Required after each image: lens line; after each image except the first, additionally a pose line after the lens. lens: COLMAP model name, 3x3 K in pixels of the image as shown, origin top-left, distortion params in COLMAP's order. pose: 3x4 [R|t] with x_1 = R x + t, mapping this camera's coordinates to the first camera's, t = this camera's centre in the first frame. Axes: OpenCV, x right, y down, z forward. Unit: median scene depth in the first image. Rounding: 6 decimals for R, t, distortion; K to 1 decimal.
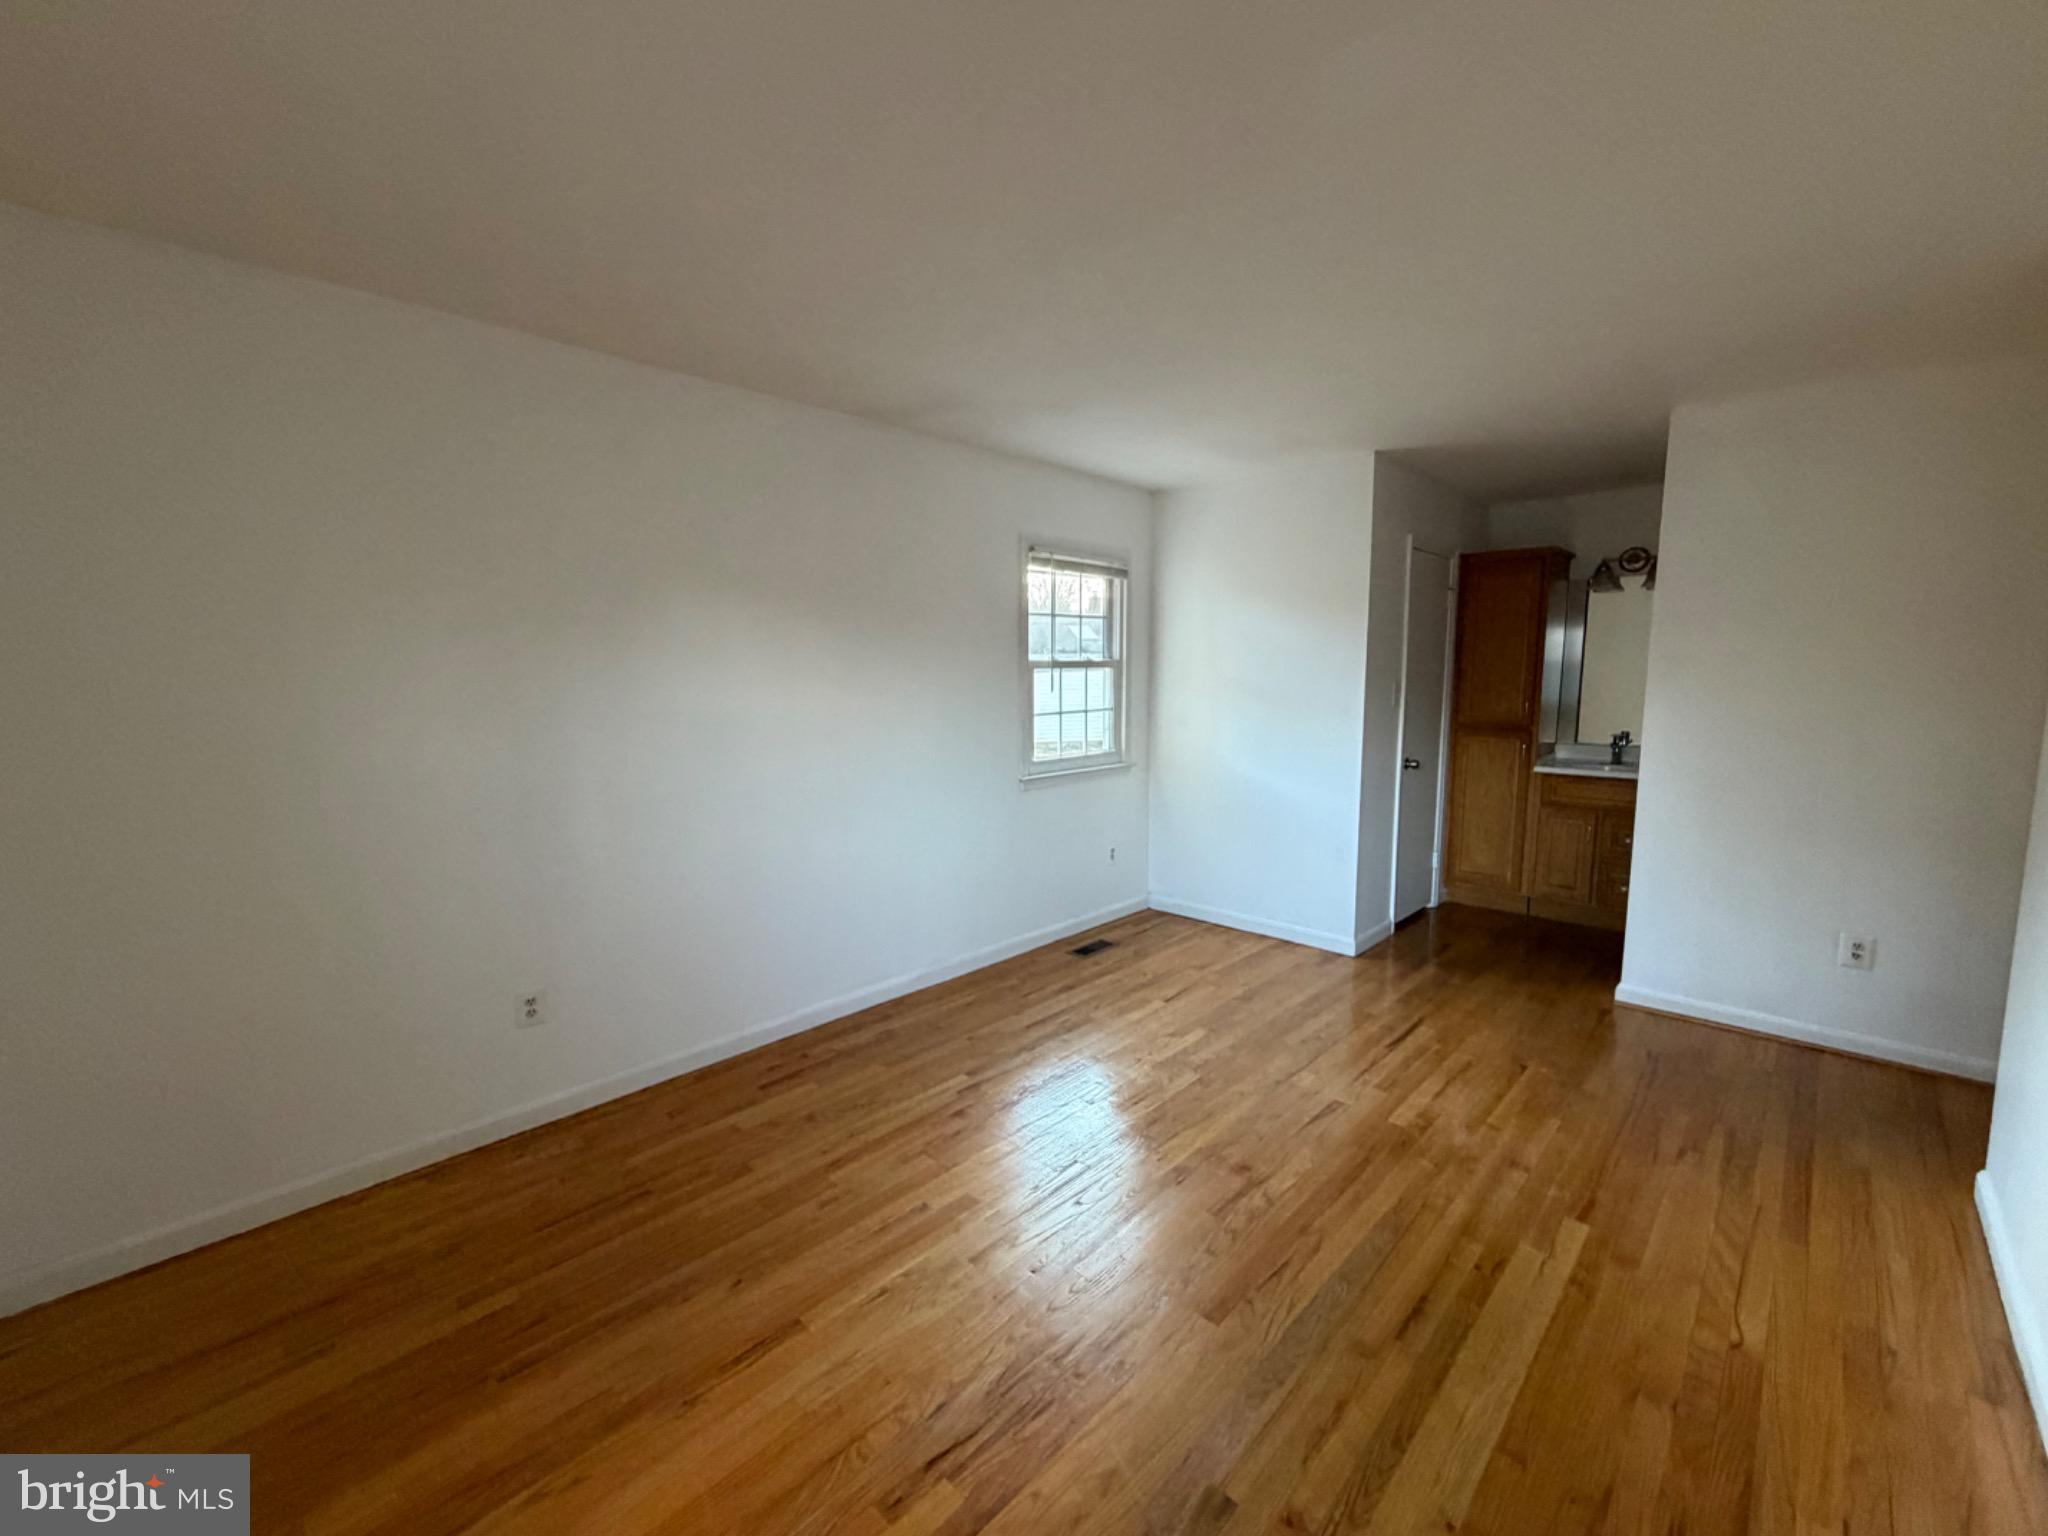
lens RADIAL K [[815.5, 0, 1024.2], [0, 815.5, 765.8], [0, 0, 1]] dist [-0.001240, -0.000069]
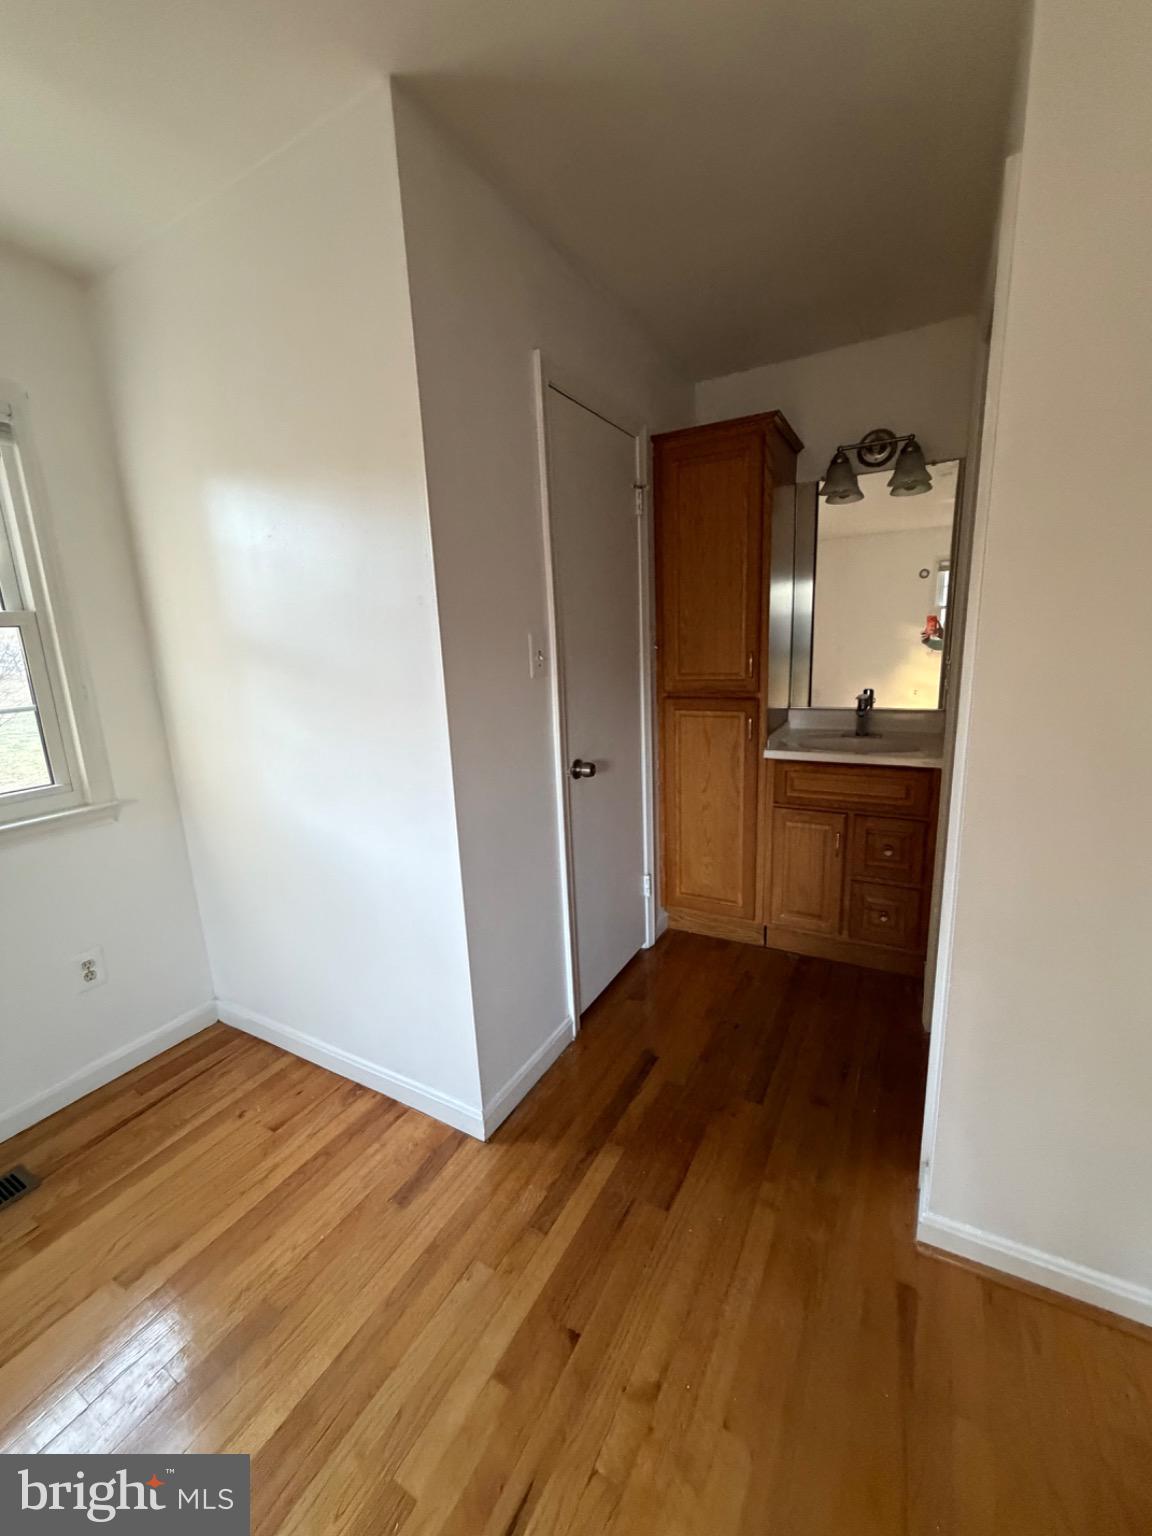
lens RADIAL K [[611.6, 0, 581.4], [0, 611.6, 763.9], [0, 0, 1]] dist [-0.001240, -0.000069]
pose [[0.963442, -0.090965, 0.252001, 0.375173], [0.069563, 0.993271, 0.092591, -0.050835], [-0.258728, -0.071676, 0.963287, 0.586525]]
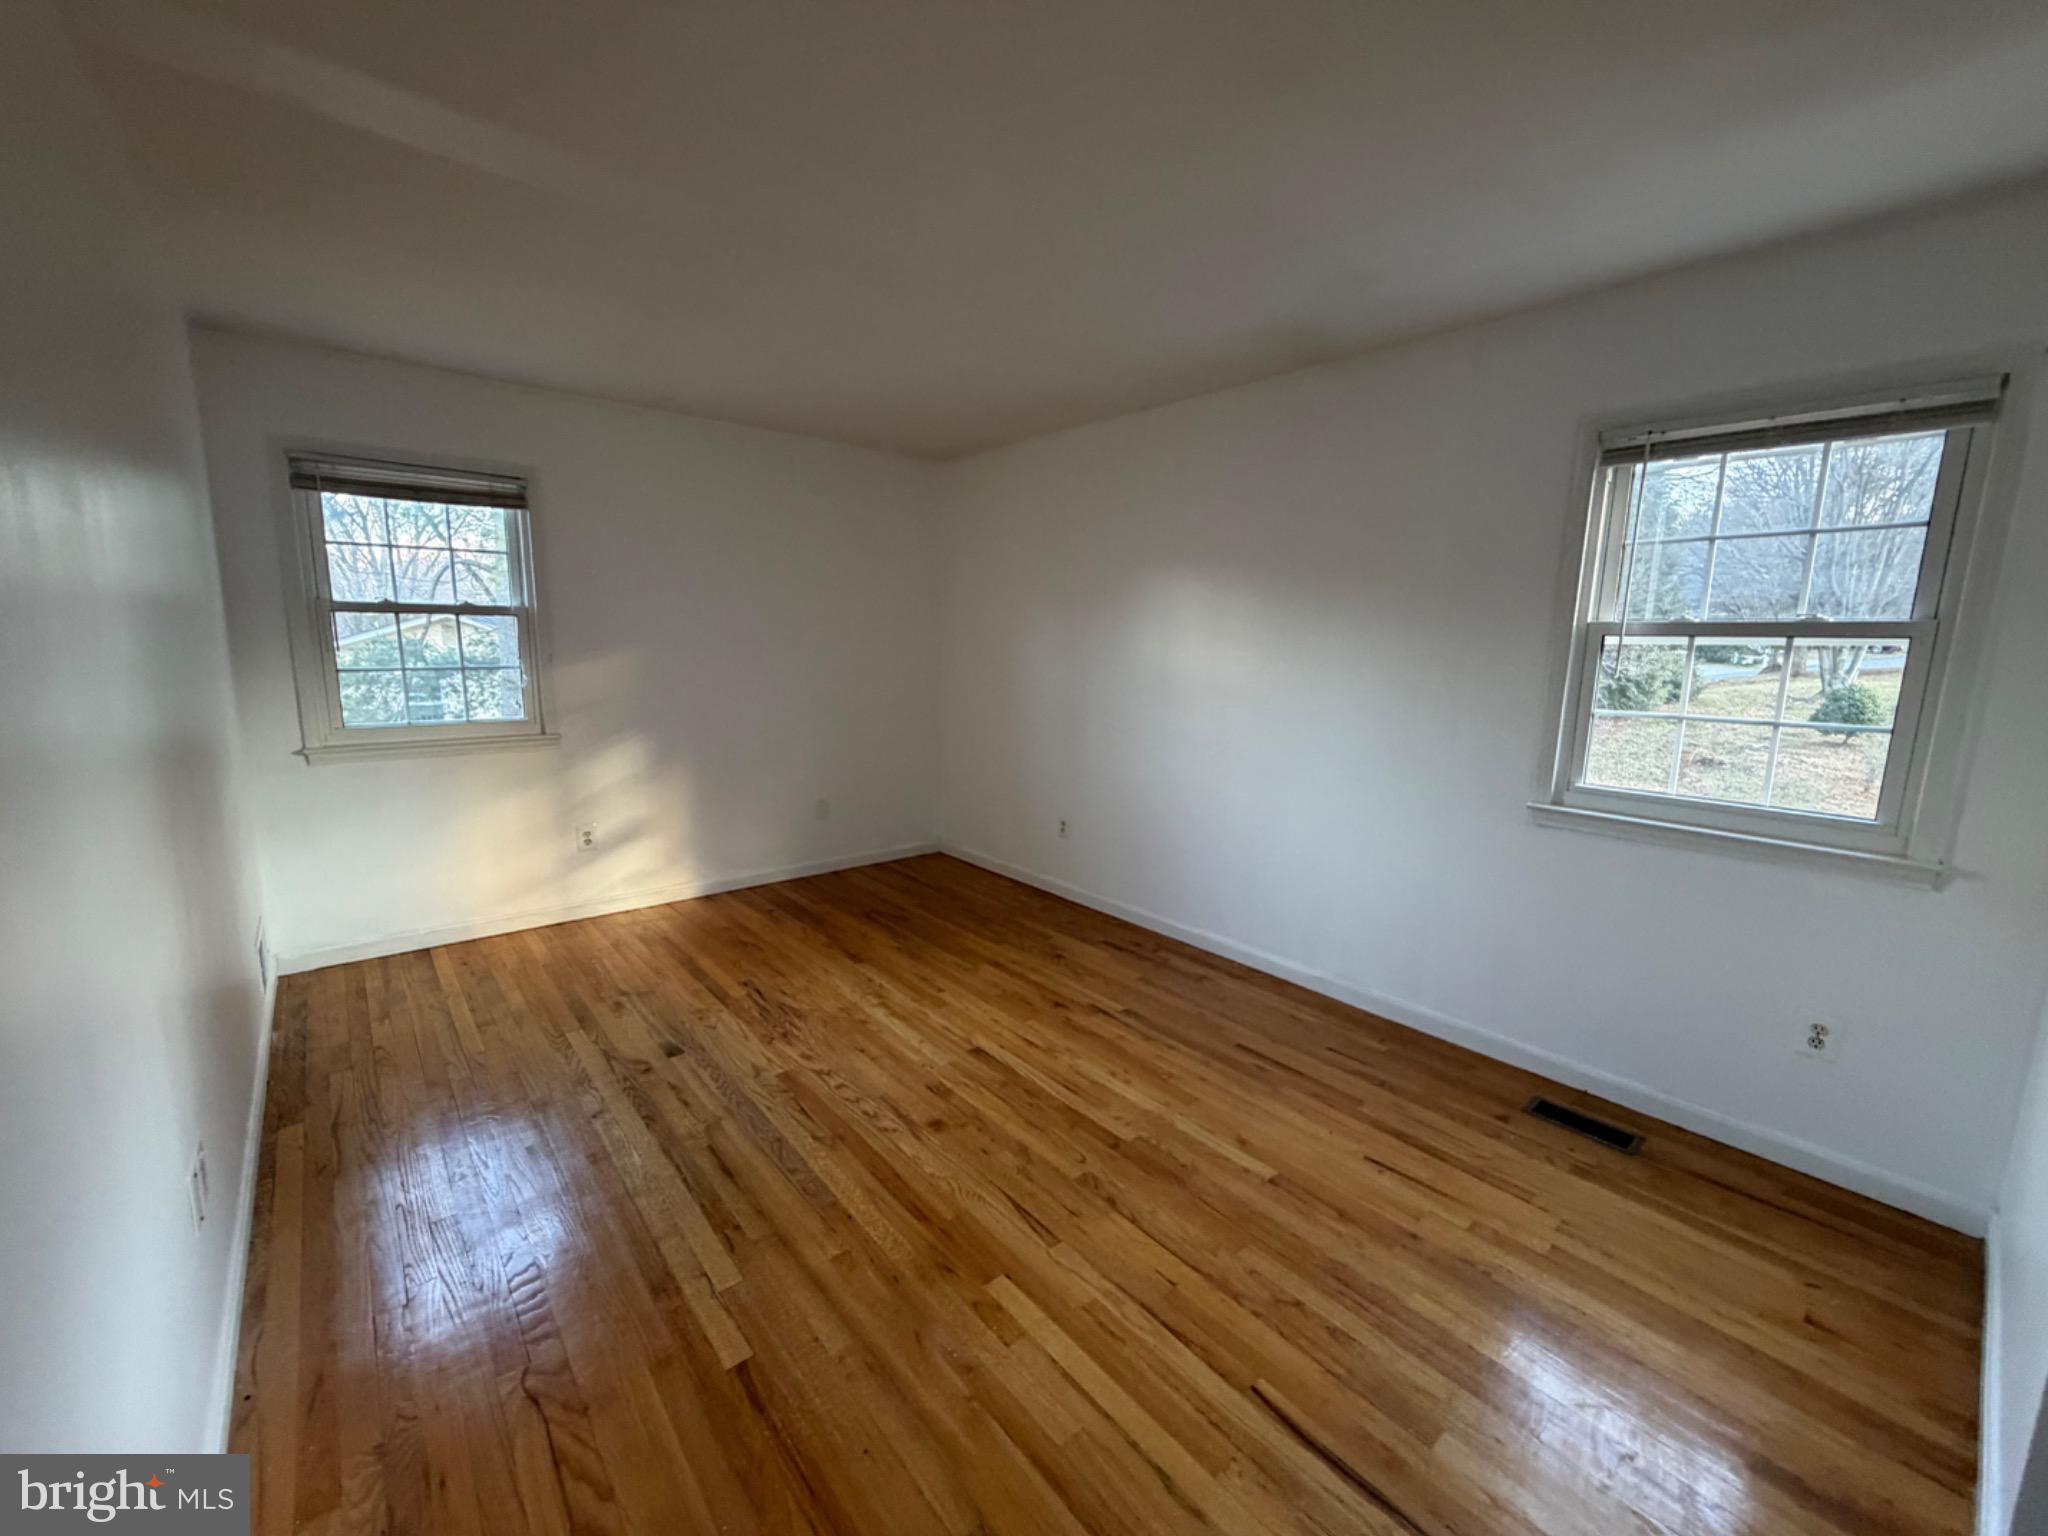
lens RADIAL K [[815.5, 0, 1016.6], [0, 815.5, 773.4], [0, 0, 1]] dist [-0.001240, -0.000069]
pose [[-0.094332, 0.173291, -0.980343, 0.654429], [-0.134911, 0.973425, 0.185050, -0.071872], [0.986357, 0.149716, -0.068446, 0.615787]]
